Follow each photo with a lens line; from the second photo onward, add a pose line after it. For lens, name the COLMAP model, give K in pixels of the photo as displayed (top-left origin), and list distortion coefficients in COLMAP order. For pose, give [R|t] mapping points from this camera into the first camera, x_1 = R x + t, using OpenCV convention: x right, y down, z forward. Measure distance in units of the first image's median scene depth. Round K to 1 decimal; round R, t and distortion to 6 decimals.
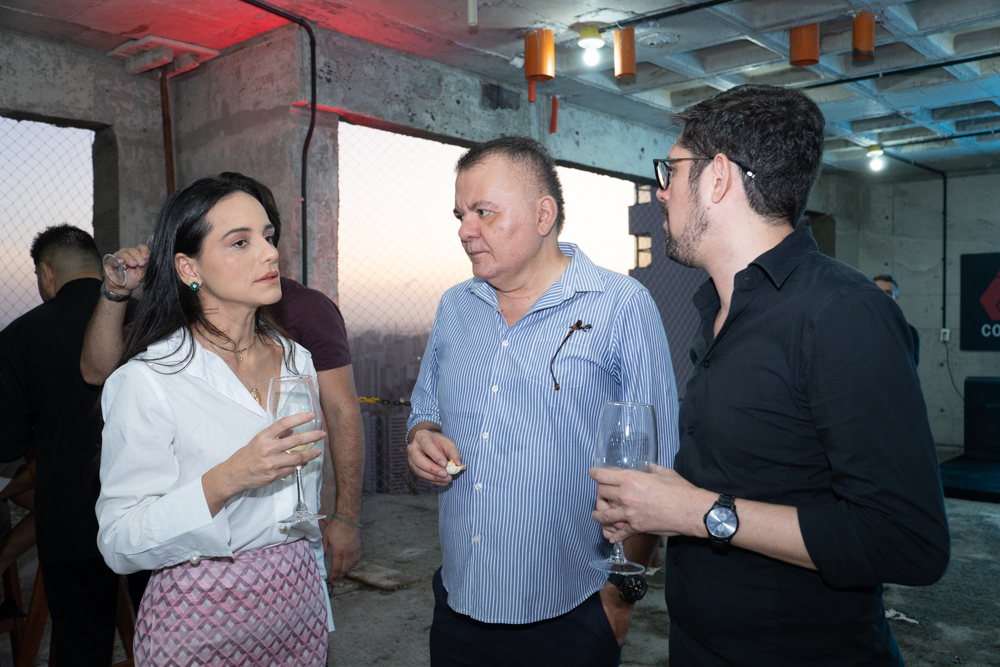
lens RADIAL K [[960.8, 0, 510.2], [0, 960.8, 344.0], [0, 0, 1]] dist [0.068806, 0.000000]
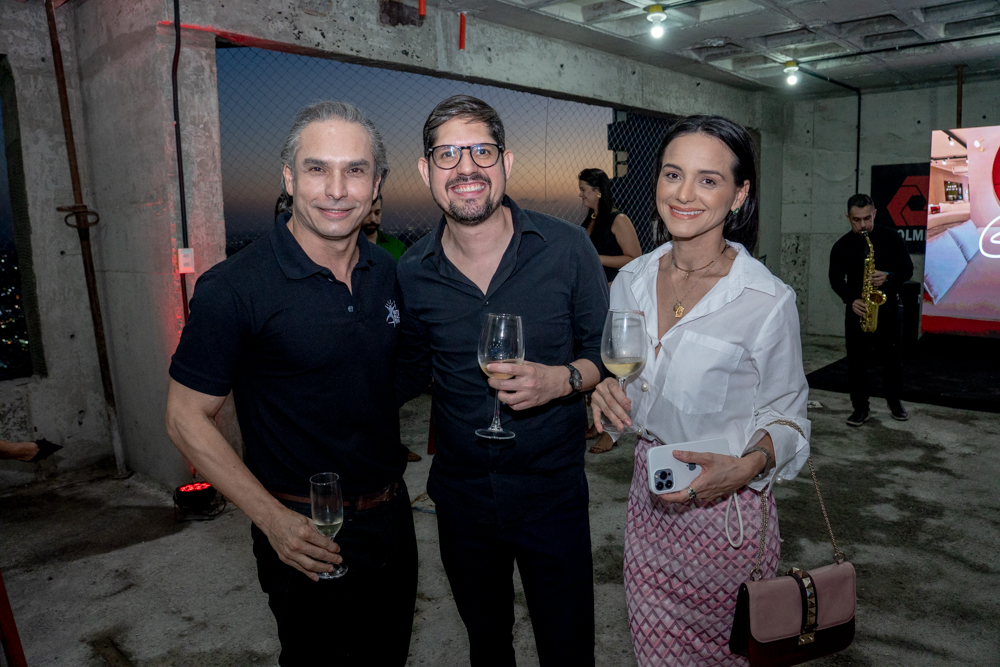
lens RADIAL K [[761.2, 0, 522.8], [0, 761.2, 338.8], [0, 0, 1]] dist [-0.071537, 0.056633]
pose [[0.999507, -0.012475, -0.028814, 0.146195], [0.016106, 0.991459, 0.129418, -0.022517], [0.026954, -0.129819, 0.991171, 0.206703]]
